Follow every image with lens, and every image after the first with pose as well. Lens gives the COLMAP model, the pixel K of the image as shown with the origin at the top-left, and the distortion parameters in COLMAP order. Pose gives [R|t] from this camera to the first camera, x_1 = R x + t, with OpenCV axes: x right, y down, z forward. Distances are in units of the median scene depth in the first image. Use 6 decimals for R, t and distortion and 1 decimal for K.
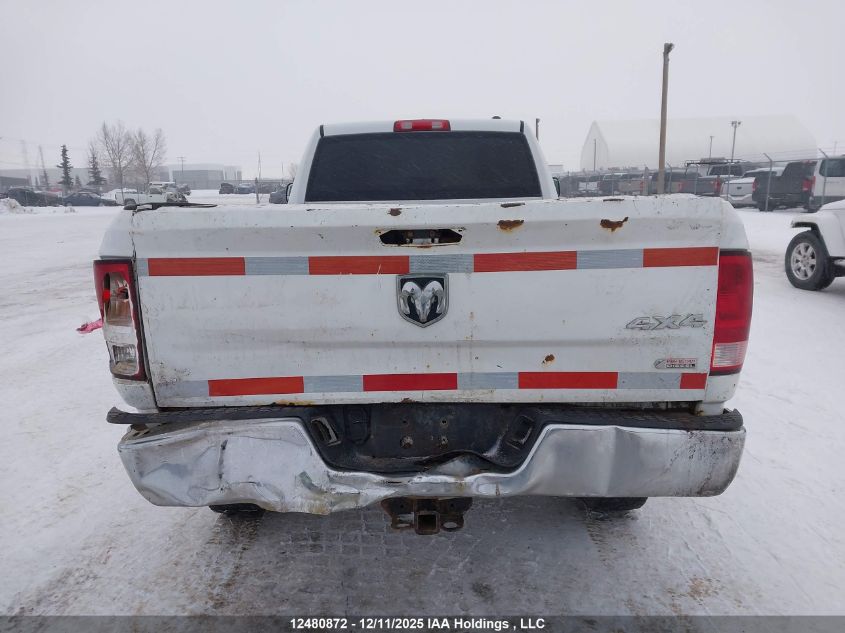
lens RADIAL K [[636.8, 0, 422.5], [0, 636.8, 316.5], [0, 0, 1]] dist [0.103716, -0.191990]
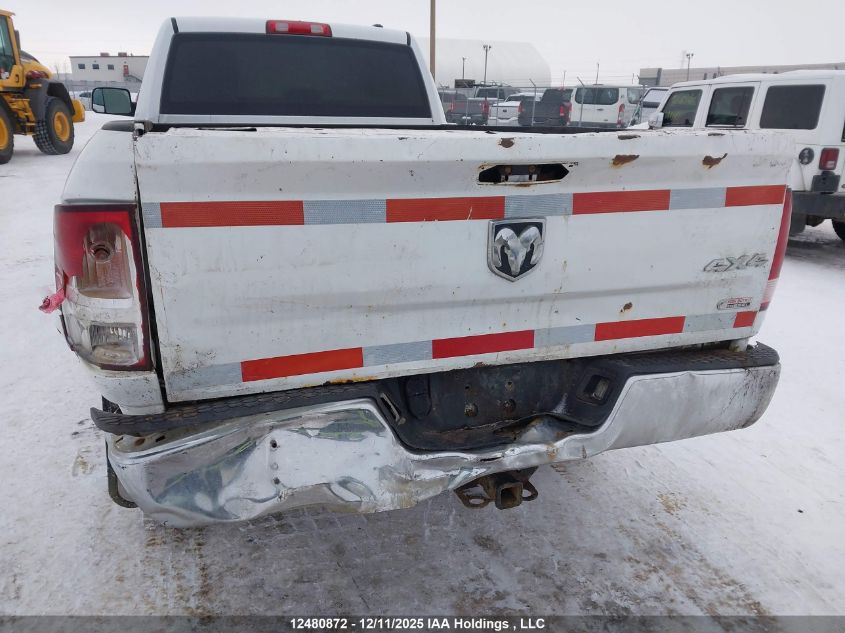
lens RADIAL K [[643.6, 0, 422.5], [0, 643.6, 316.5], [0, 0, 1]] dist [0.051294, -0.064312]
pose [[0.942011, -0.068941, 0.328423, -0.386518], [0.028834, 0.991679, 0.125464, -0.046012], [-0.334340, -0.108719, 0.936161, 0.216989]]
